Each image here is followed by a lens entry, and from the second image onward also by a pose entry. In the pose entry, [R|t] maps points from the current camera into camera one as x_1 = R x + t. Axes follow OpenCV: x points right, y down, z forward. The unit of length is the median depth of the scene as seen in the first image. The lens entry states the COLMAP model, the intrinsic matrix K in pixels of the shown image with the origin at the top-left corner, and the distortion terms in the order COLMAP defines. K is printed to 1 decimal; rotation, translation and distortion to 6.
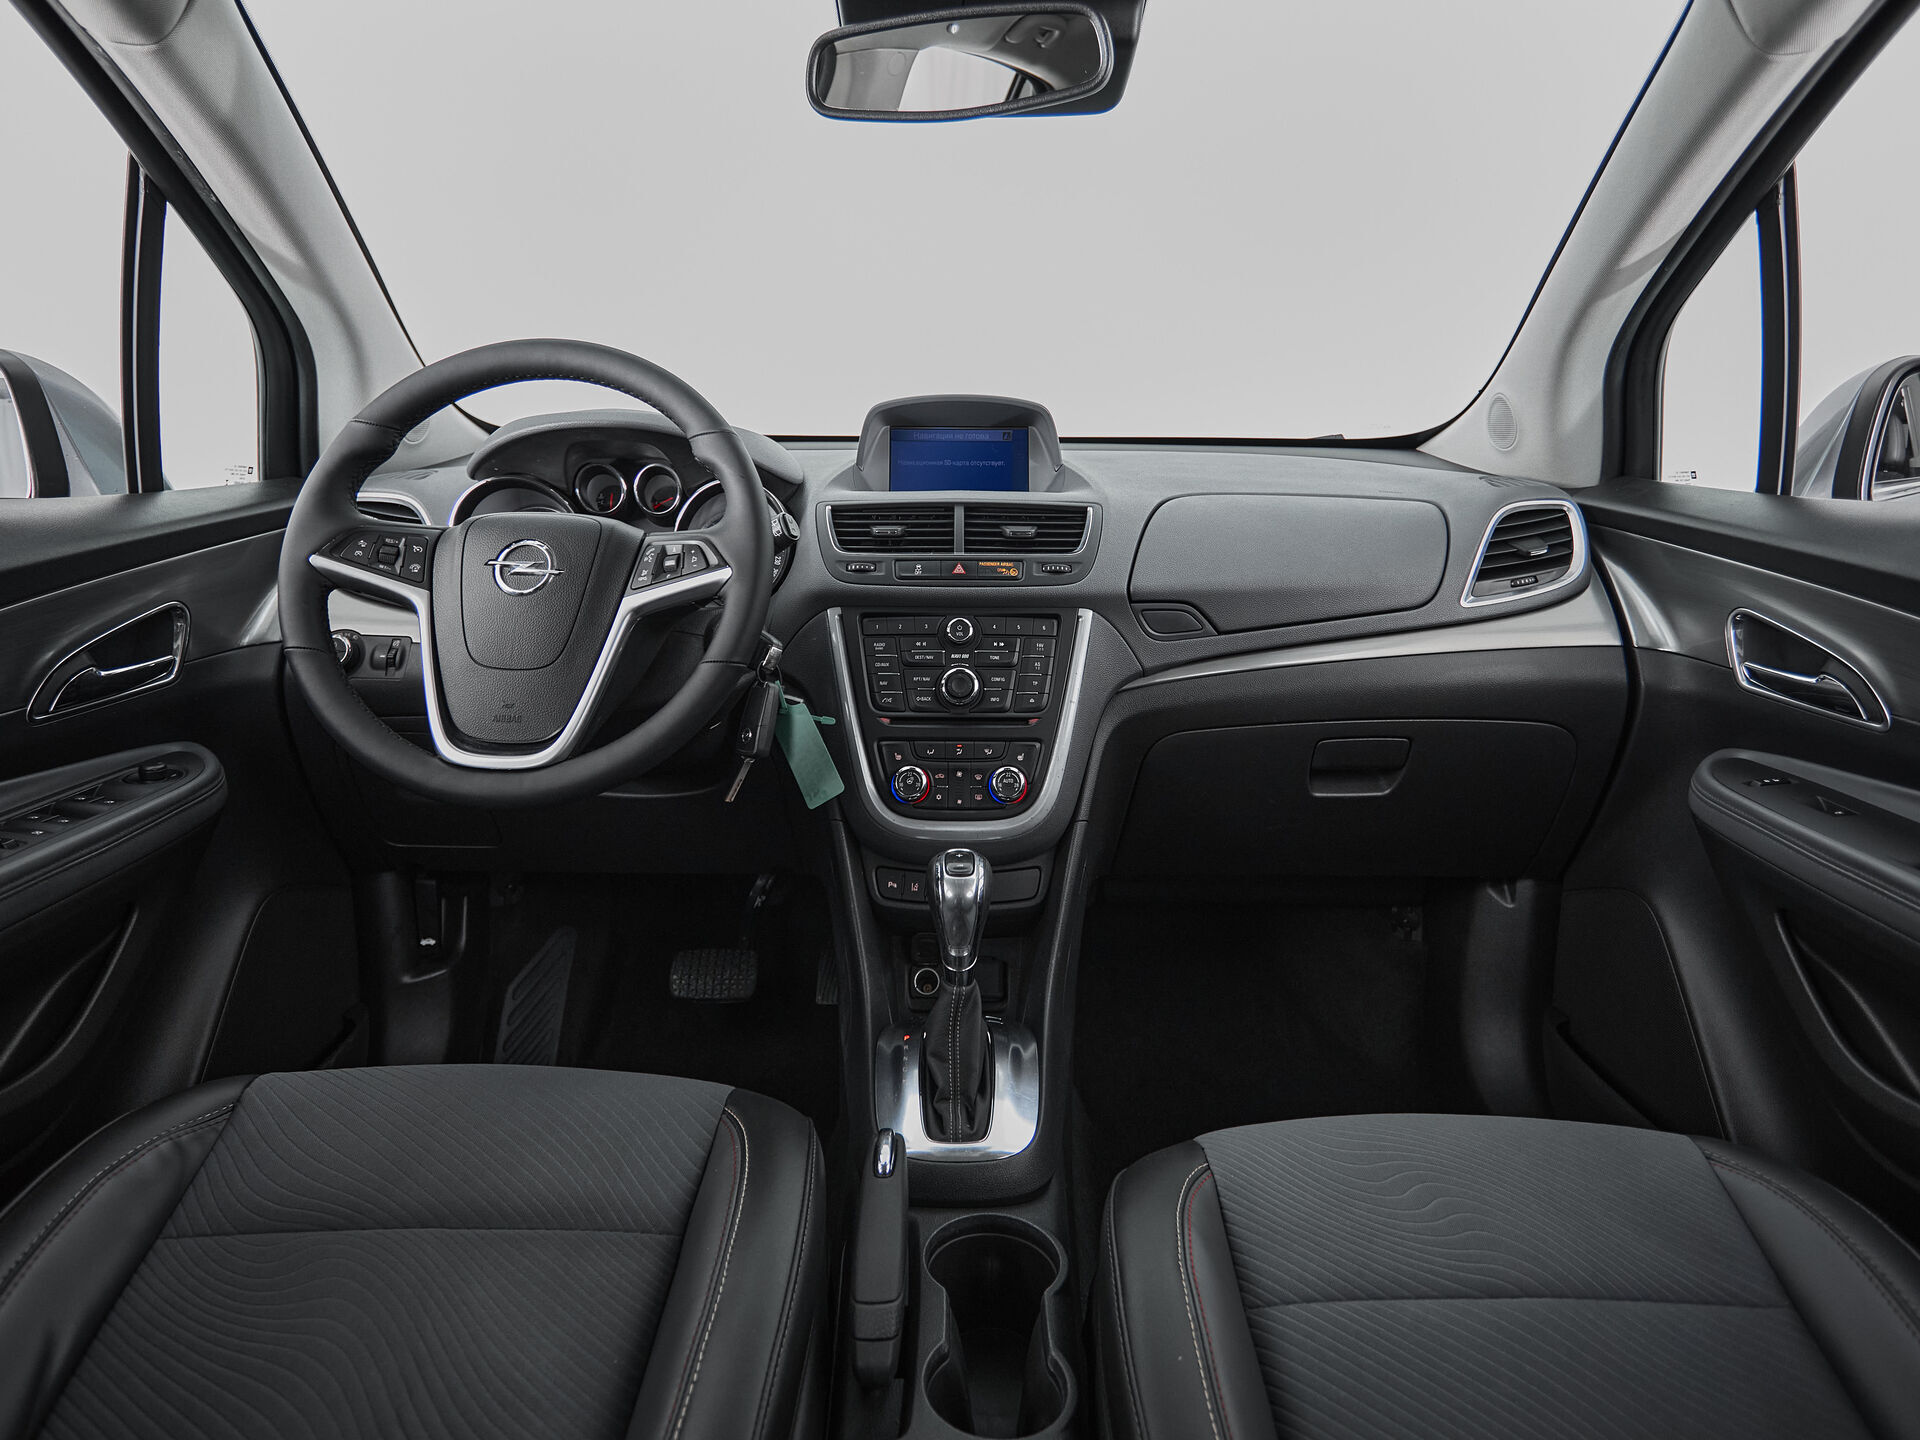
lens RADIAL K [[1082.6, 0, 947.9], [0, 1082.6, 667.4], [0, 0, 1]] dist [-0.000670, -0.000665]
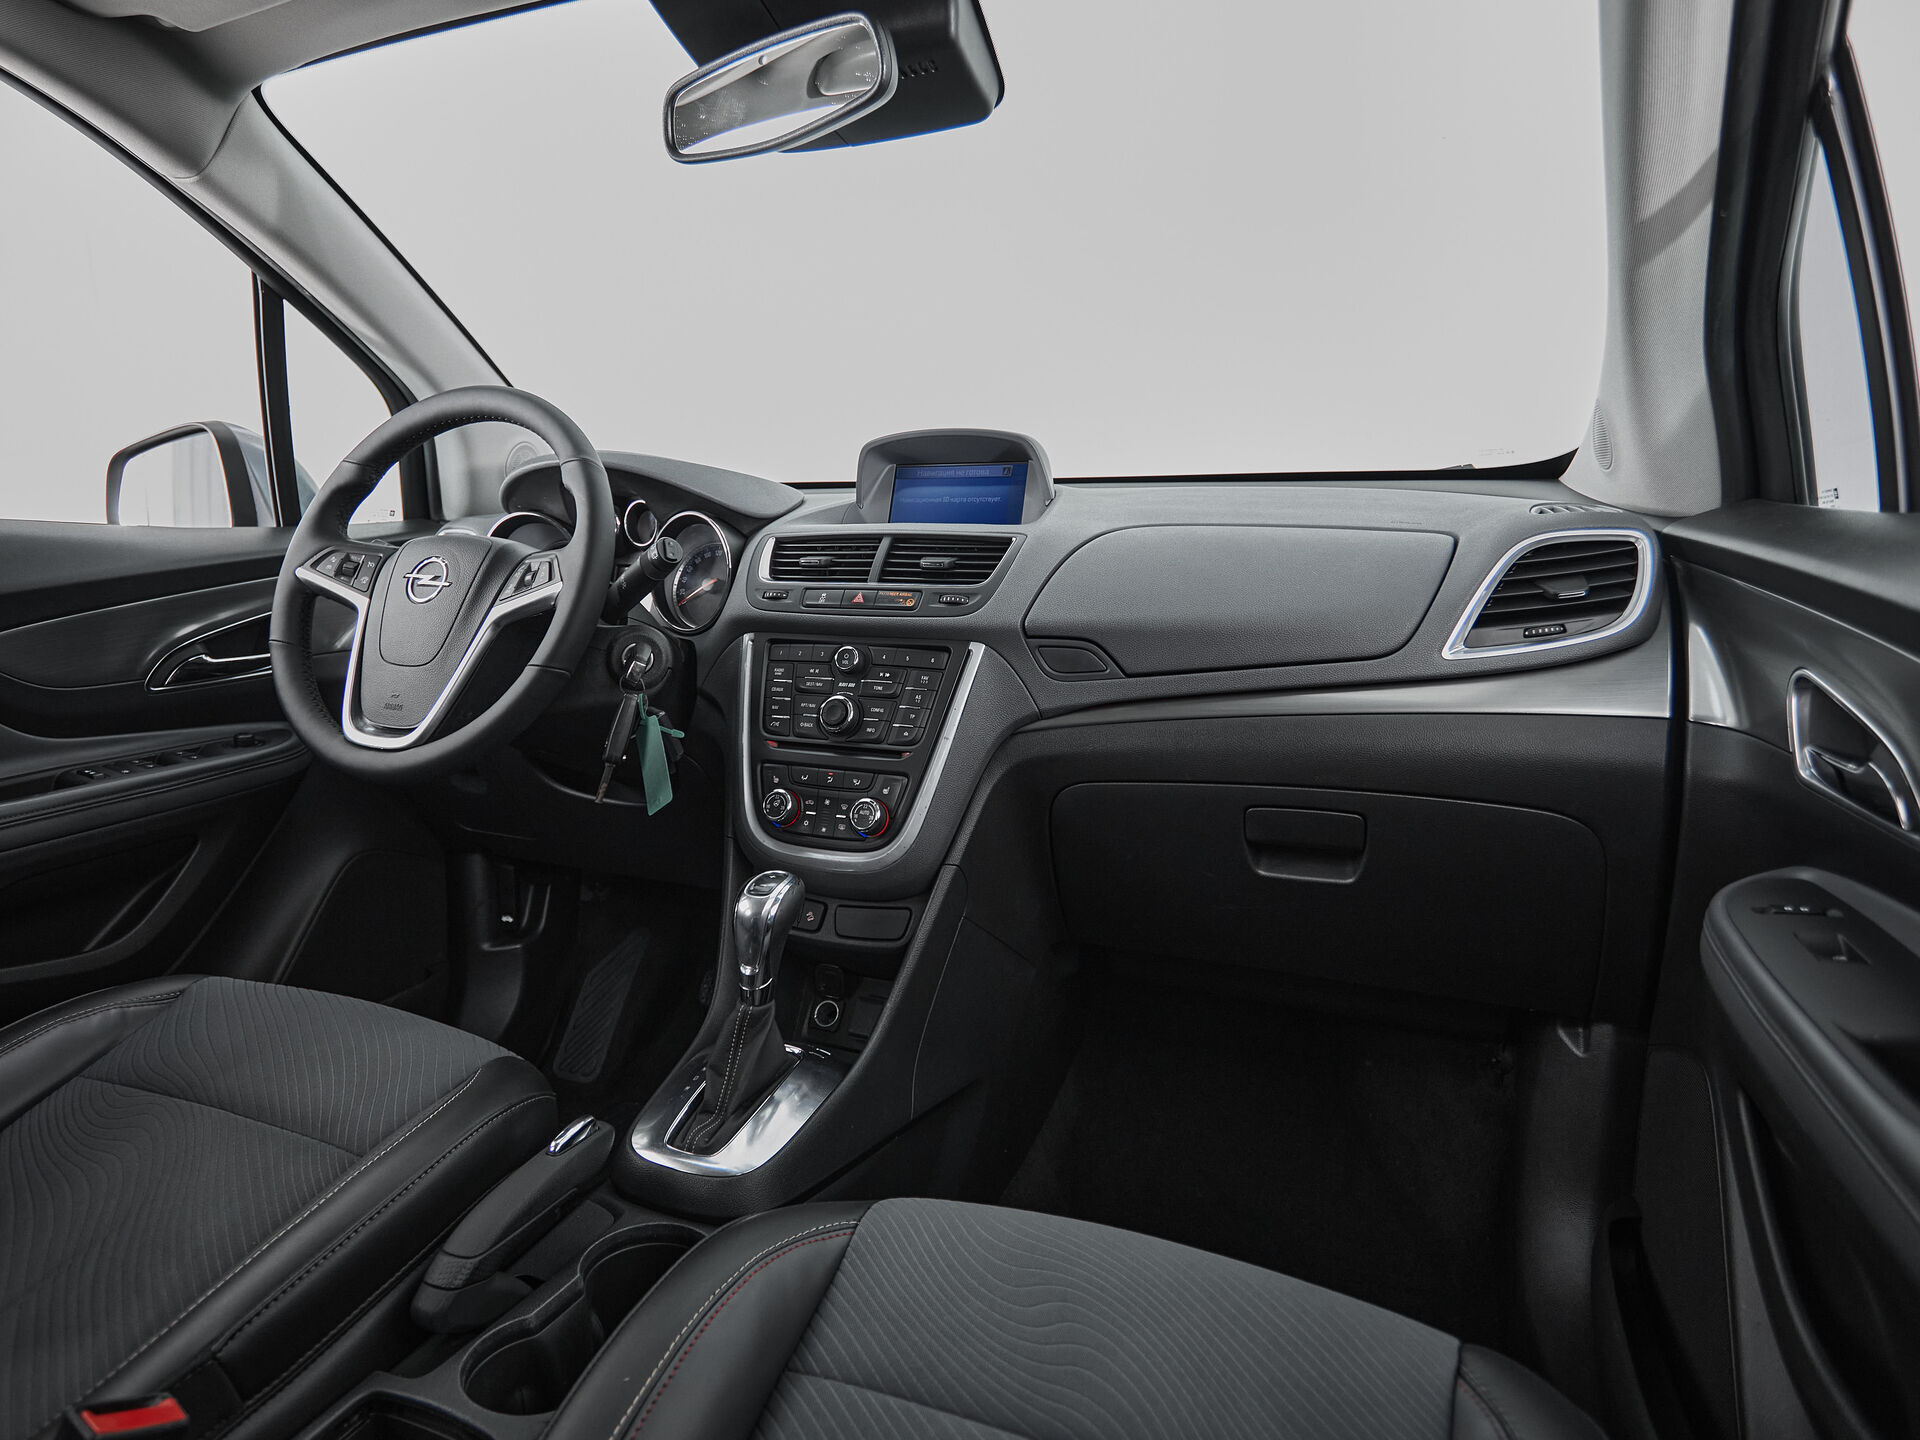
lens RADIAL K [[1090.9, 0, 897.8], [0, 1090.9, 706.2], [0, 0, 1]] dist [0.001009, 0.000204]
pose [[0.918766, 0.056998, -0.390667, 0.441501], [-0.070056, 0.997357, -0.019244, 0.024861], [0.388538, 0.045049, 0.920331, 0.098206]]
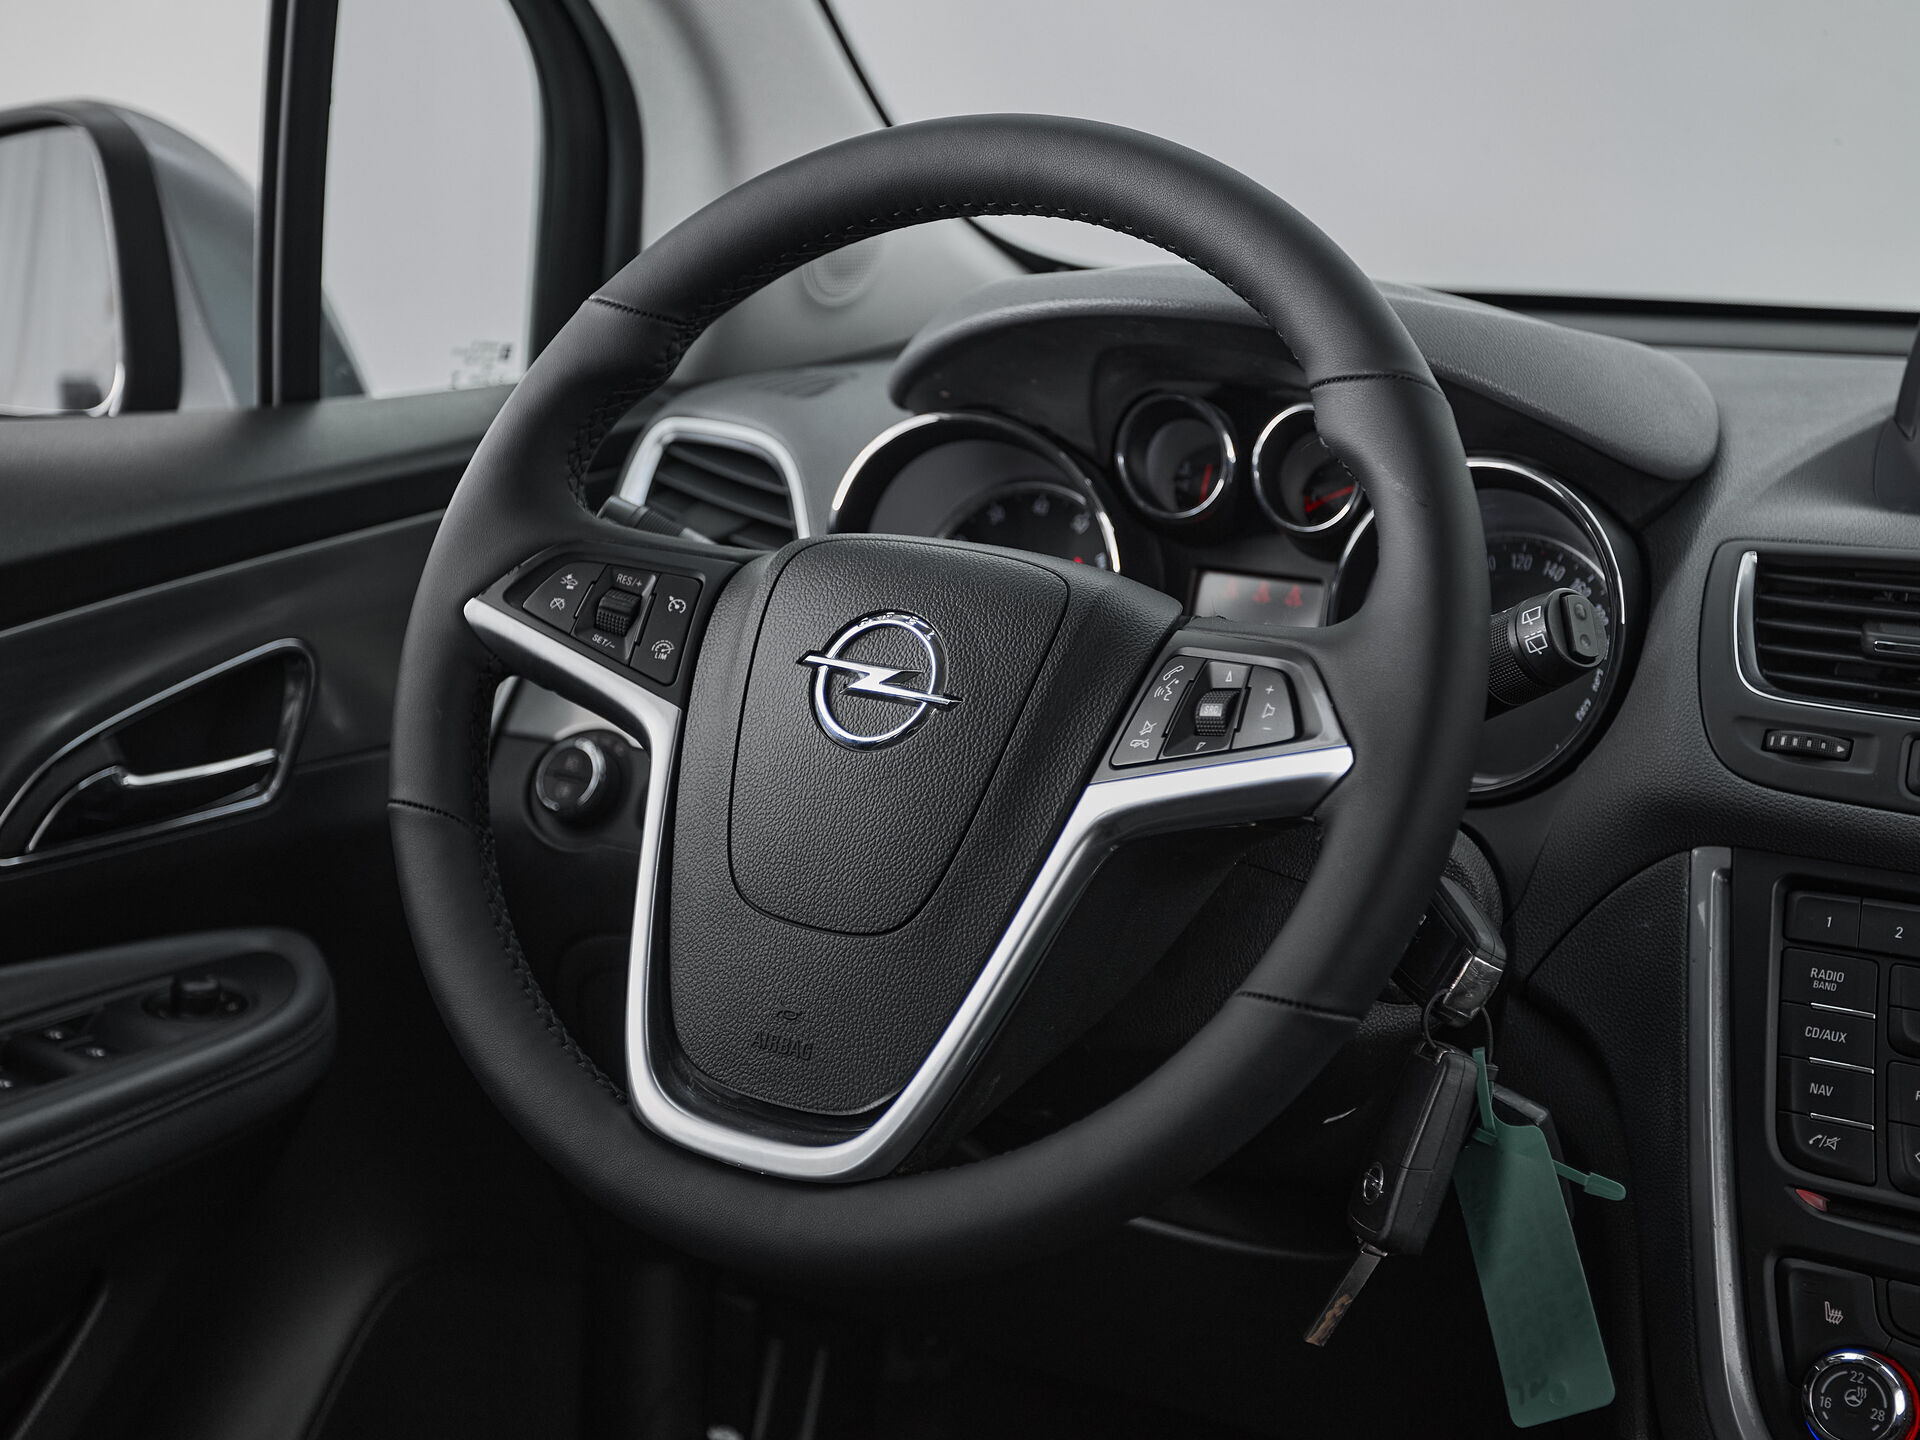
lens RADIAL K [[2654.2, 0, 905.9], [0, 2654.2, 716.1], [0, 0, 1]] dist [0.034897, 0.097142]
pose [[0.866001, 0.121648, -0.485020, 0.085403], [-0.129165, 0.991459, 0.018045, -0.080116], [0.483073, 0.047020, 0.874317, 0.106606]]
